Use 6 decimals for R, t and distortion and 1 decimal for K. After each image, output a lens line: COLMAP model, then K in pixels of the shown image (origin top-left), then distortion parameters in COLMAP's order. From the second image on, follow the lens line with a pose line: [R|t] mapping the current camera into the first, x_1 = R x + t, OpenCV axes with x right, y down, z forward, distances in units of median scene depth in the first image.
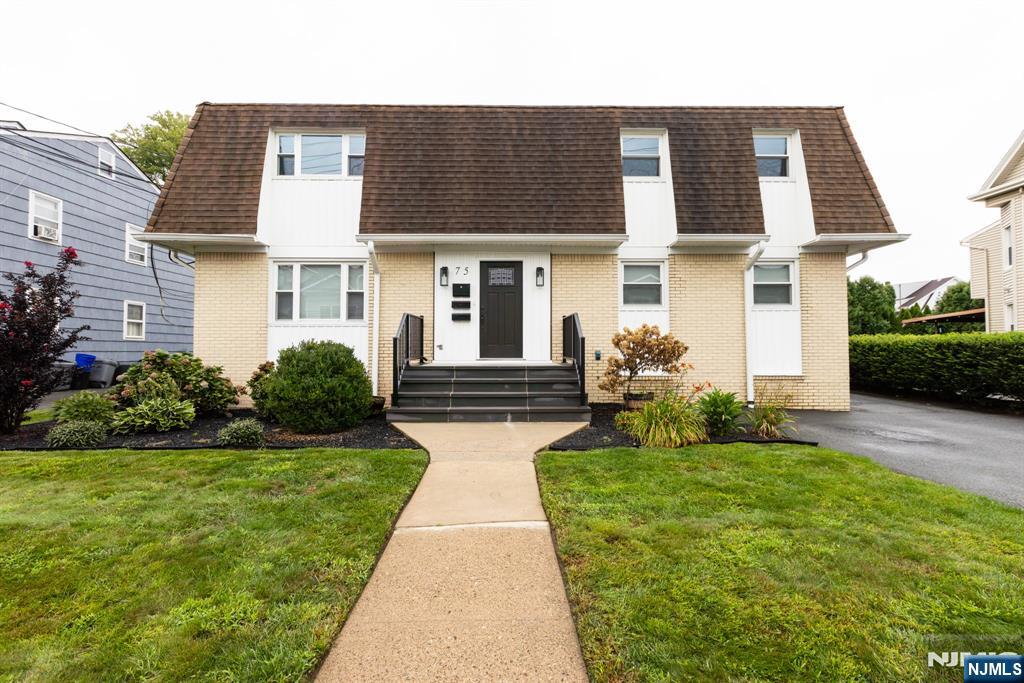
lens RADIAL K [[452.7, 0, 512.7], [0, 452.7, 336.0], [0, 0, 1]] dist [-0.004729, 0.002425]
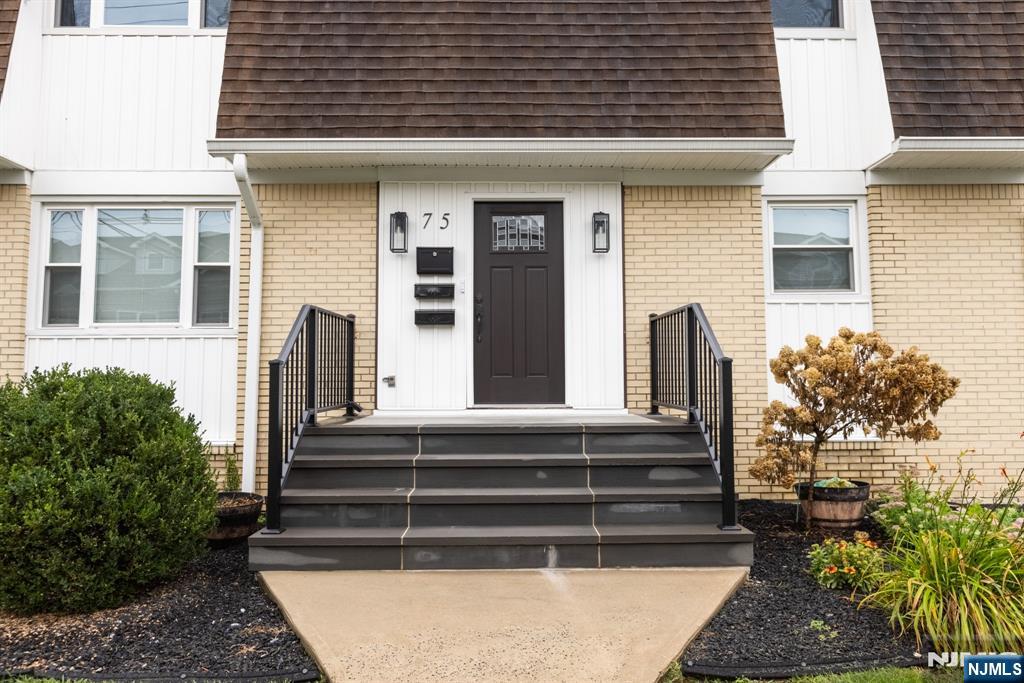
lens RADIAL K [[738.3, 0, 509.4], [0, 738.3, 338.1], [0, 0, 1]] dist [-0.002633, -0.000488]
pose [[0.999869, -0.004813, -0.015424, -0.025119], [0.004349, 0.999541, -0.029986, 0.002896], [0.015561, 0.029915, 0.999431, 0.239196]]
